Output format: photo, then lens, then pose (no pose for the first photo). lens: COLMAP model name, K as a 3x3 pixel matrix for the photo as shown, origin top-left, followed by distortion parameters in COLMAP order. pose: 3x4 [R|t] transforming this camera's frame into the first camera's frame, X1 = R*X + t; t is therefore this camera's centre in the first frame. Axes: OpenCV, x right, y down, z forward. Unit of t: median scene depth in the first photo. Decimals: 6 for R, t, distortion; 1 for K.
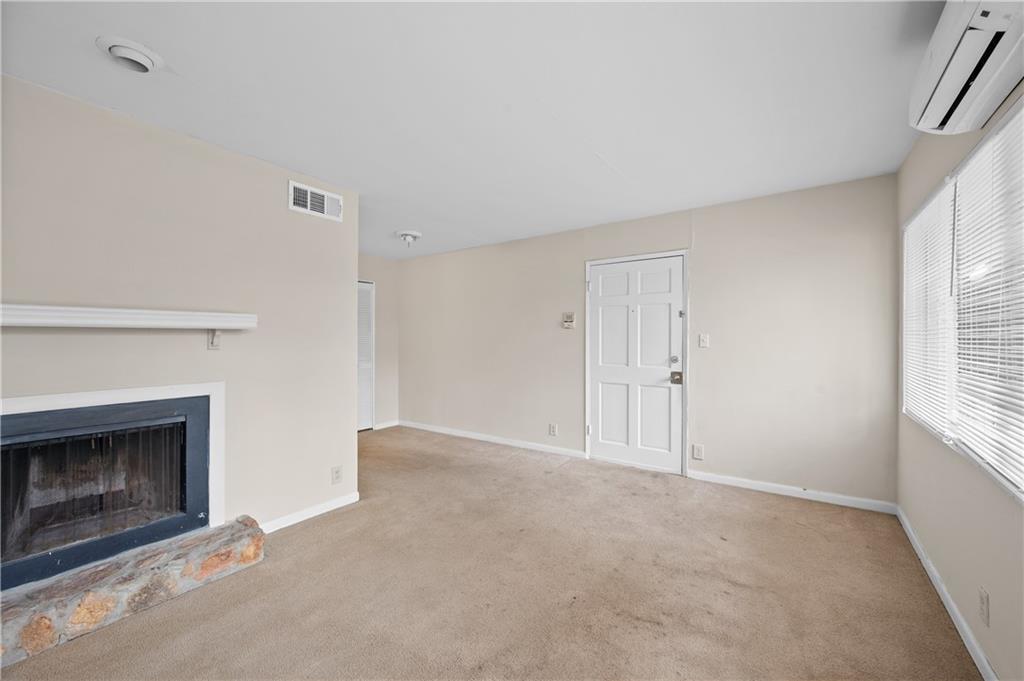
lens RADIAL K [[408.4, 0, 514.6], [0, 408.4, 339.0], [0, 0, 1]] dist [-0.000566, -0.000242]
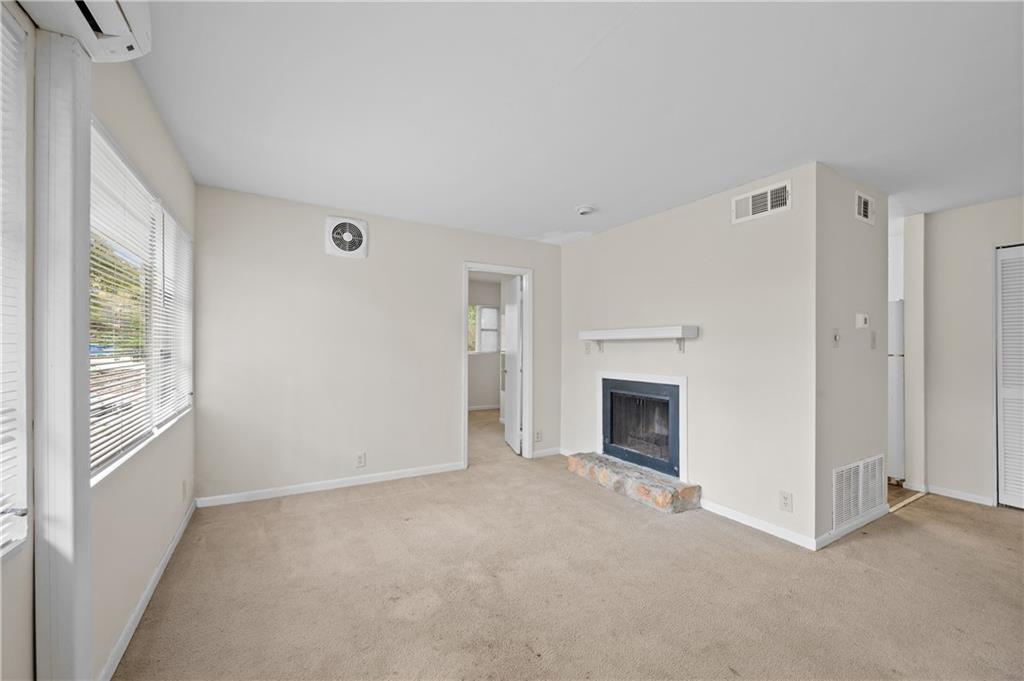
lens RADIAL K [[412.1, 0, 513.8], [0, 412.1, 343.7], [0, 0, 1]] dist [0.001488, 0.000061]
pose [[-0.427126, -0.007079, -0.904164, 0.526037], [-0.000654, 0.999972, -0.007521, 0.003937], [0.904192, -0.002621, -0.427119, 0.740024]]
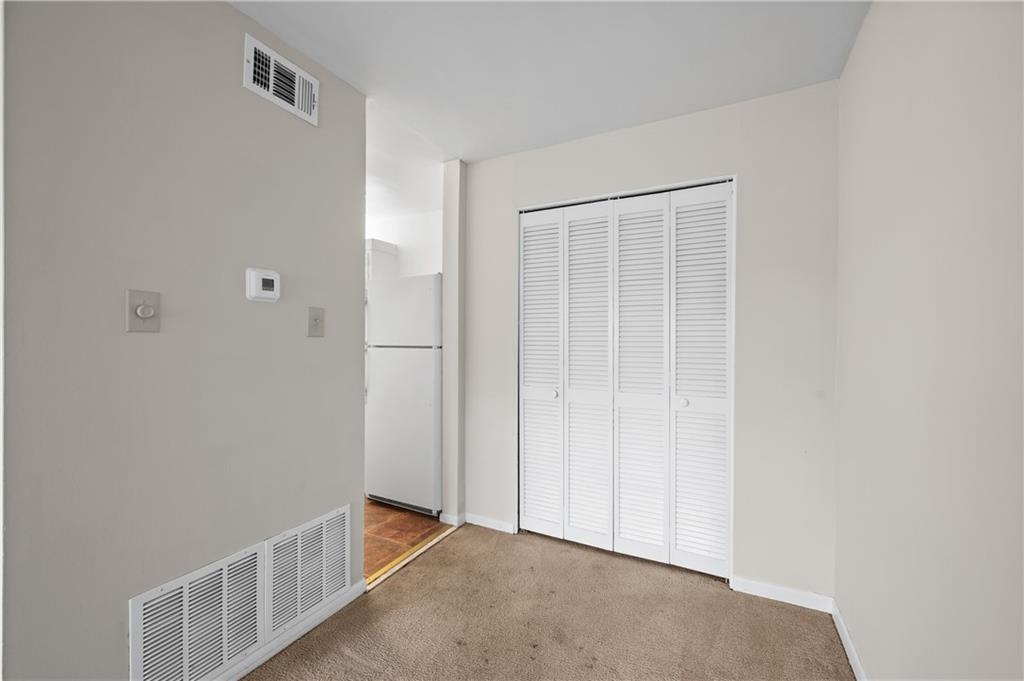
lens RADIAL K [[408.4, 0, 514.6], [0, 408.4, 339.0], [0, 0, 1]] dist [-0.000566, -0.000242]
pose [[0.116997, -0.000890, -0.993132, -0.017879], [-0.004189, 0.999990, -0.001390, 0.010545], [0.993123, 0.004322, 0.116992, 1.207588]]
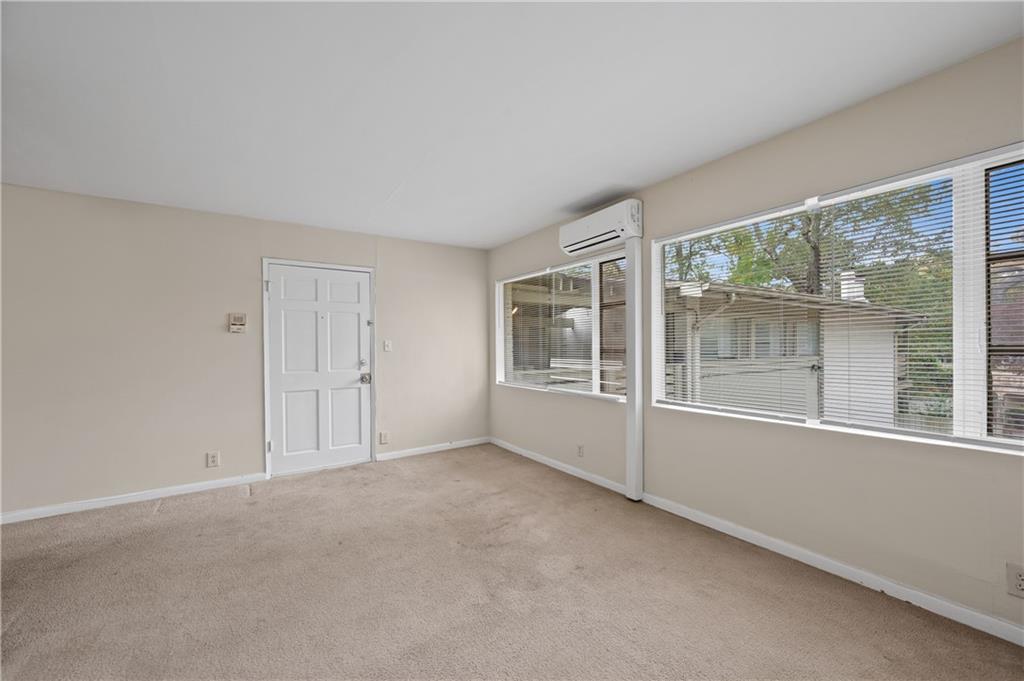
lens RADIAL K [[398.7, 0, 527.6], [0, 398.7, 349.8], [0, 0, 1]] dist [-0.001409, -0.000231]
pose [[0.343350, -0.014091, 0.939102, -0.539743], [0.007301, 0.999897, 0.012334, 0.004172], [-0.939179, 0.002622, 0.343418, 0.201540]]
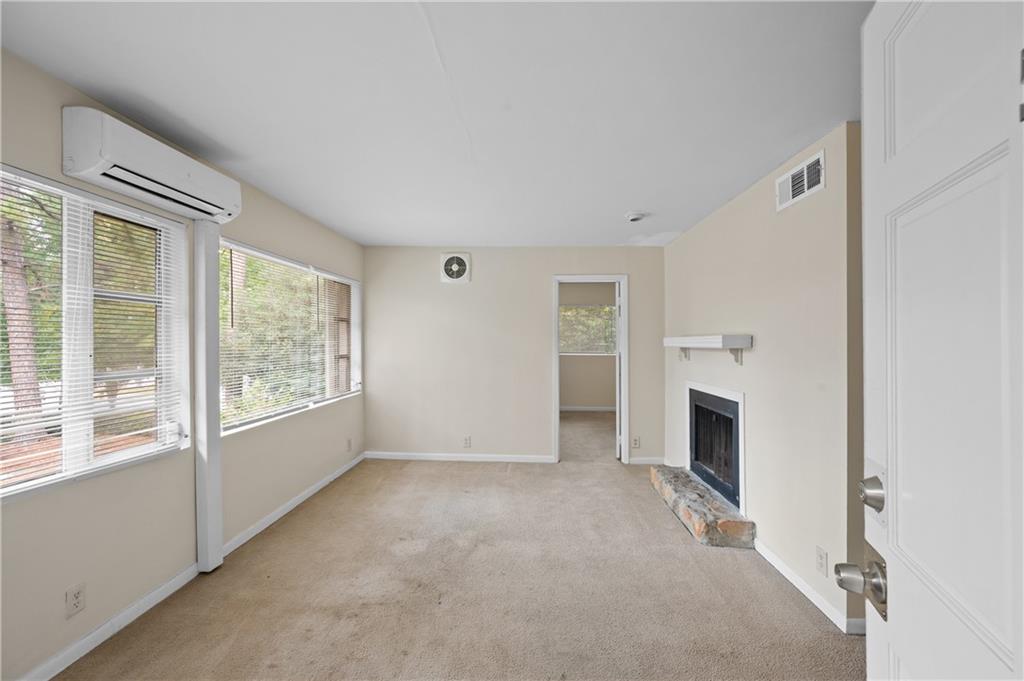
lens RADIAL K [[408.4, 0, 514.6], [0, 408.4, 339.0], [0, 0, 1]] dist [-0.000566, -0.000242]
pose [[-0.848979, -0.002908, -0.528418, 0.309835], [0.001373, 0.999969, -0.007709, -0.028659], [0.528425, -0.007271, -0.848949, 1.139092]]
